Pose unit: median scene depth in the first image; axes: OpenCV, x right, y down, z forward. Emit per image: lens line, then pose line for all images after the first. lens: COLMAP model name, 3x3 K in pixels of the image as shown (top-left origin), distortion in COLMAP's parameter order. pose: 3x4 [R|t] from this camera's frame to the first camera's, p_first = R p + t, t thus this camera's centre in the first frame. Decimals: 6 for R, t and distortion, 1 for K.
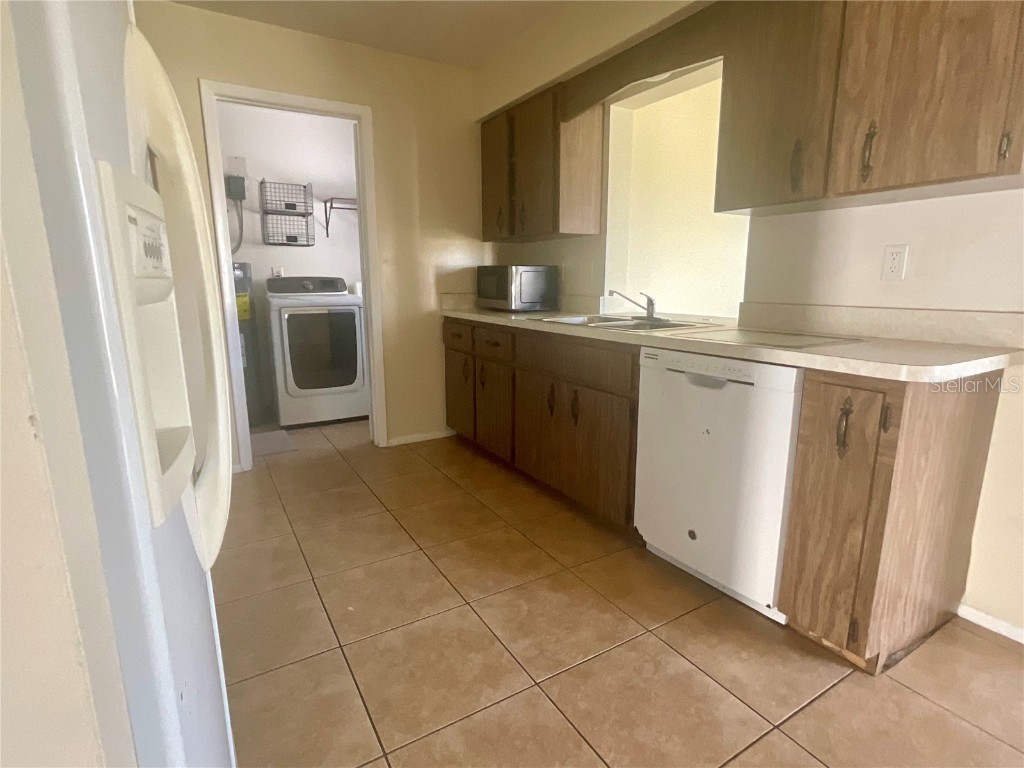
lens RADIAL K [[531.2, 0, 505.7], [0, 531.2, 375.5], [0, 0, 1]] dist [0.000341, 0.000258]
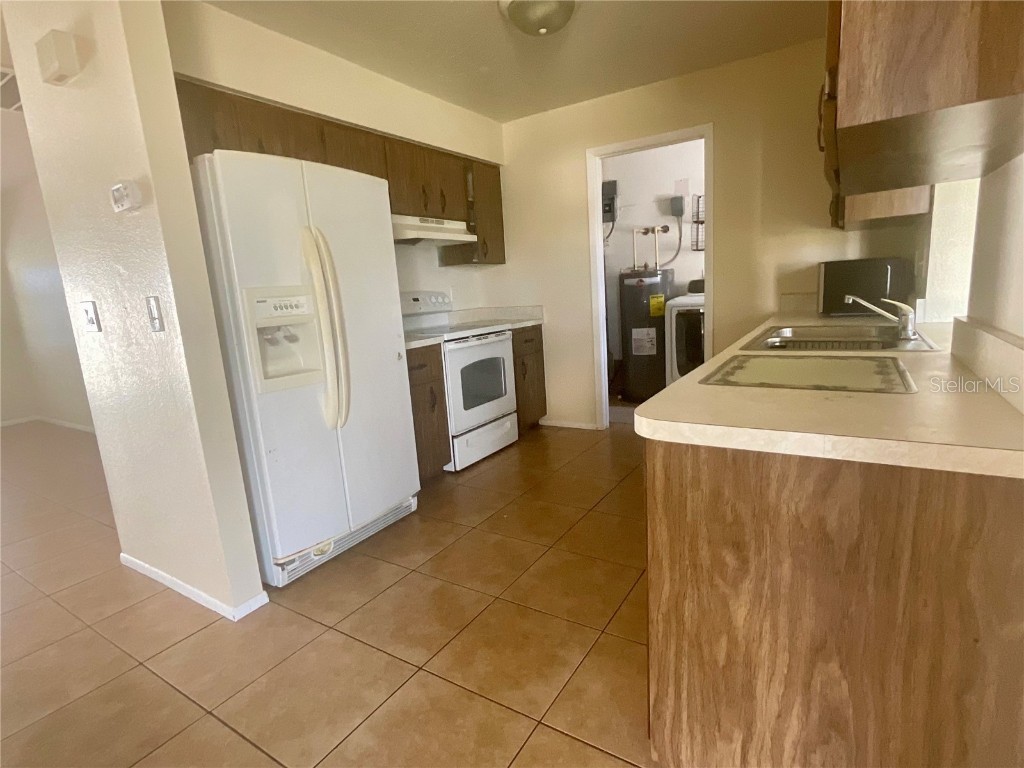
lens RADIAL K [[519.8, 0, 512.0], [0, 519.8, 384.0], [0, 0, 1]] dist [-0.003053, 0.000771]
pose [[0.451644, 0.139408, -0.881240, 0.479826], [-0.099912, 0.989407, 0.105313, -0.045650], [0.886586, 0.040483, 0.460788, 0.158225]]
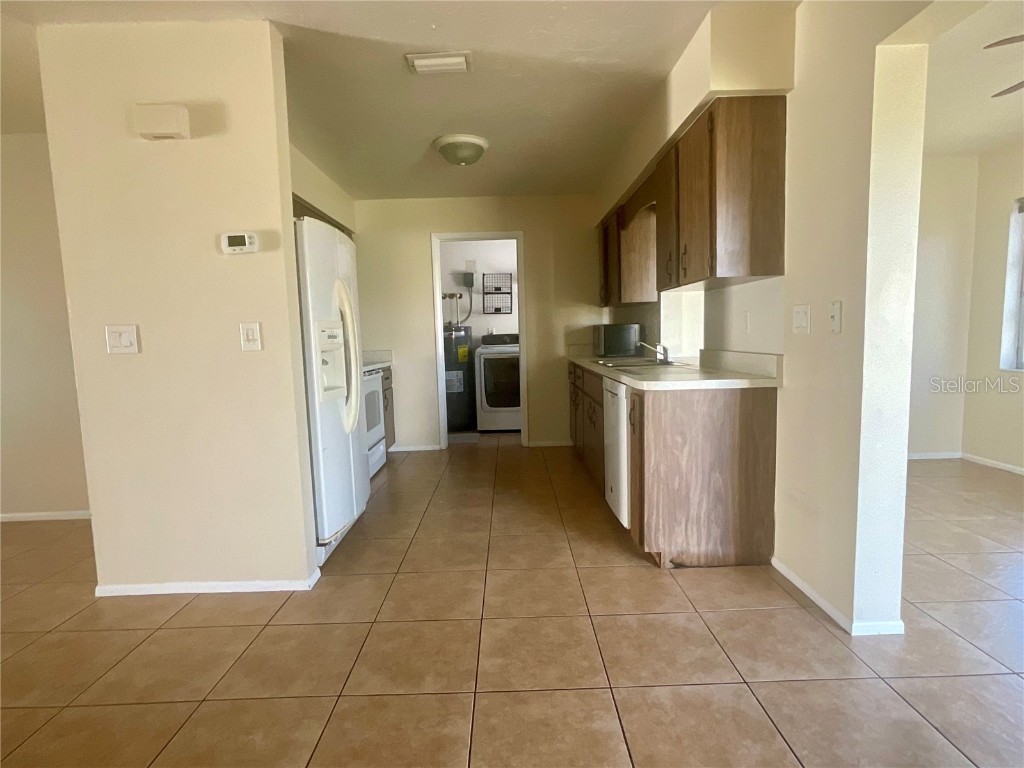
lens RADIAL K [[519.8, 0, 512.0], [0, 519.8, 384.0], [0, 0, 1]] dist [-0.003053, 0.000771]
pose [[0.865831, 0.029387, -0.499474, 0.446698], [-0.067471, 0.996013, -0.058359, 0.045613], [0.495767, 0.084229, 0.864361, -0.291353]]
